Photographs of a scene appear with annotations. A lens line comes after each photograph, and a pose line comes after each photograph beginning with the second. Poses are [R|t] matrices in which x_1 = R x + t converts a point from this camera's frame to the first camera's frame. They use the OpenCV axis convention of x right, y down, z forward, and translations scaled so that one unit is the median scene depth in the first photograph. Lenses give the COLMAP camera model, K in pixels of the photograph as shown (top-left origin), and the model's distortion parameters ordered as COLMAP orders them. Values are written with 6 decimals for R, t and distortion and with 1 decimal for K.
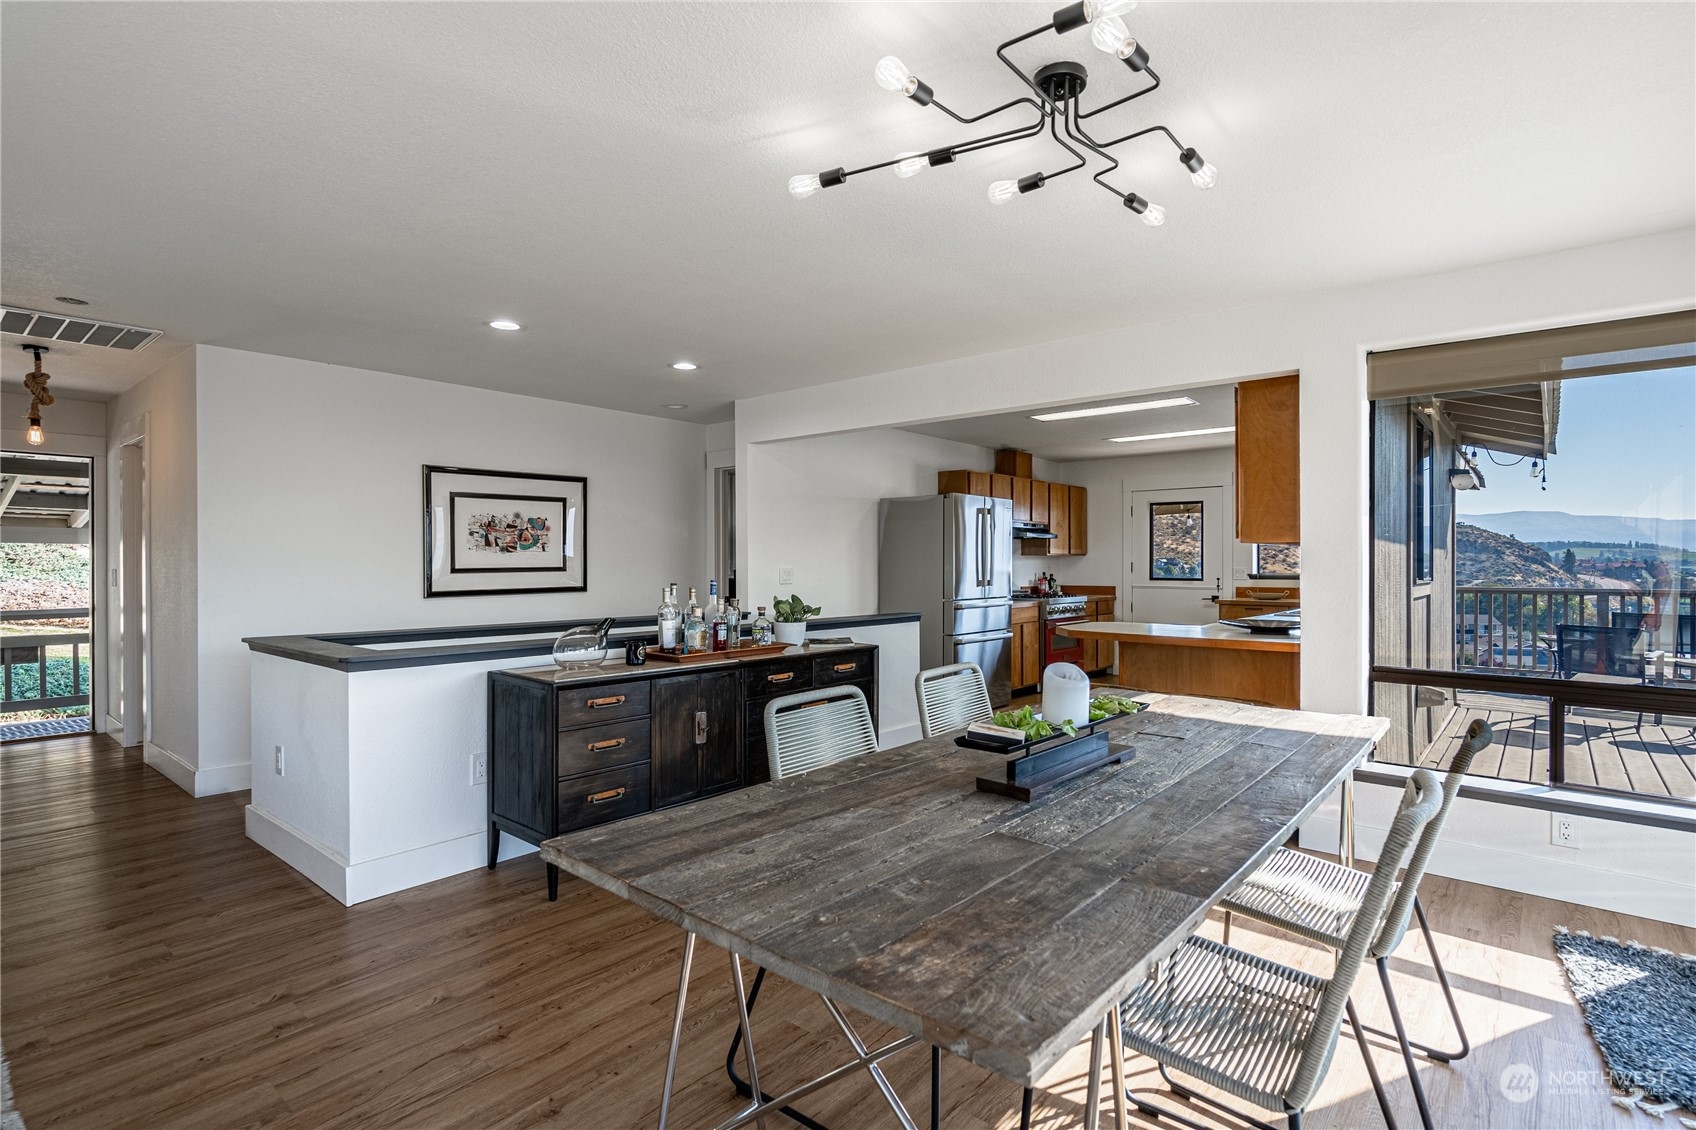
lens RADIAL K [[819.4, 0, 852.3], [0, 819.4, 558.9], [0, 0, 1]] dist [0.002518, 0.000831]
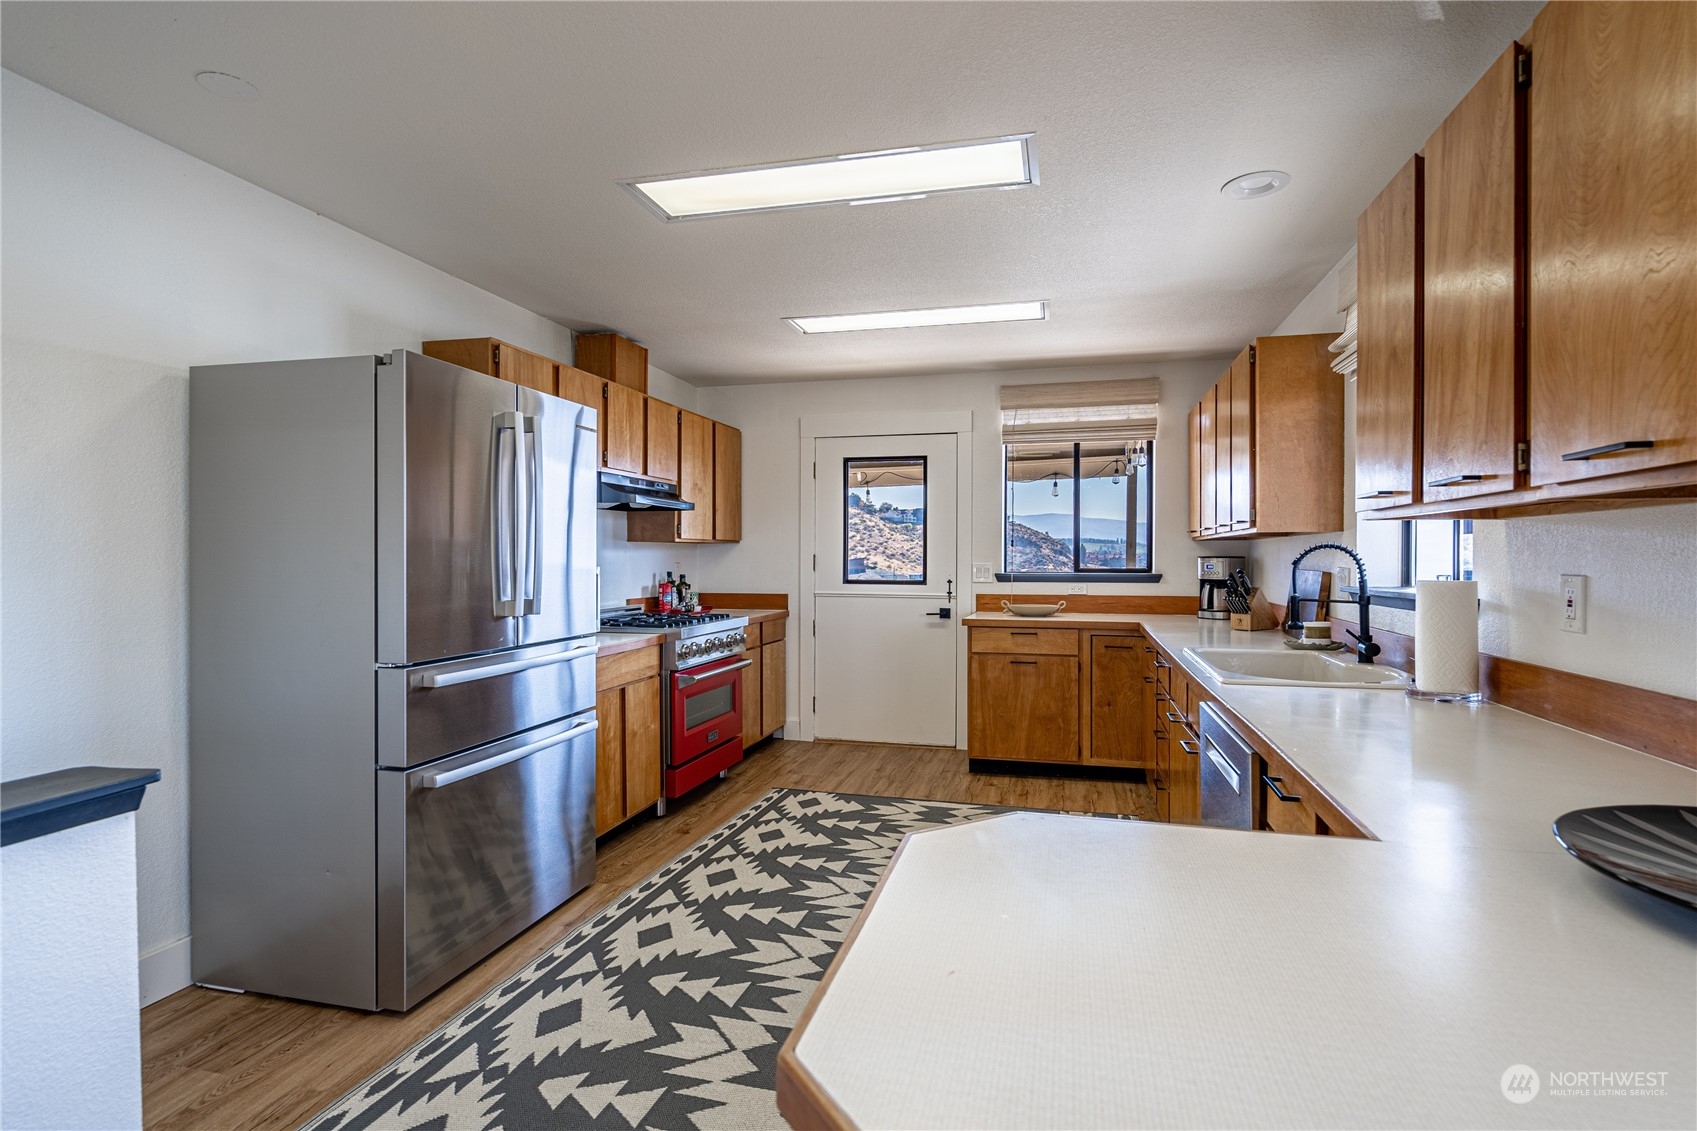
lens RADIAL K [[819.8, 0, 851.8], [0, 819.8, 556.5], [0, 0, 1]] dist [0.002518, 0.000831]
pose [[0.900413, 0.000026, 0.435035, 0.109450], [-0.003322, 0.999971, 0.006816, 0.001633], [-0.435022, -0.007582, 0.900388, 0.472524]]
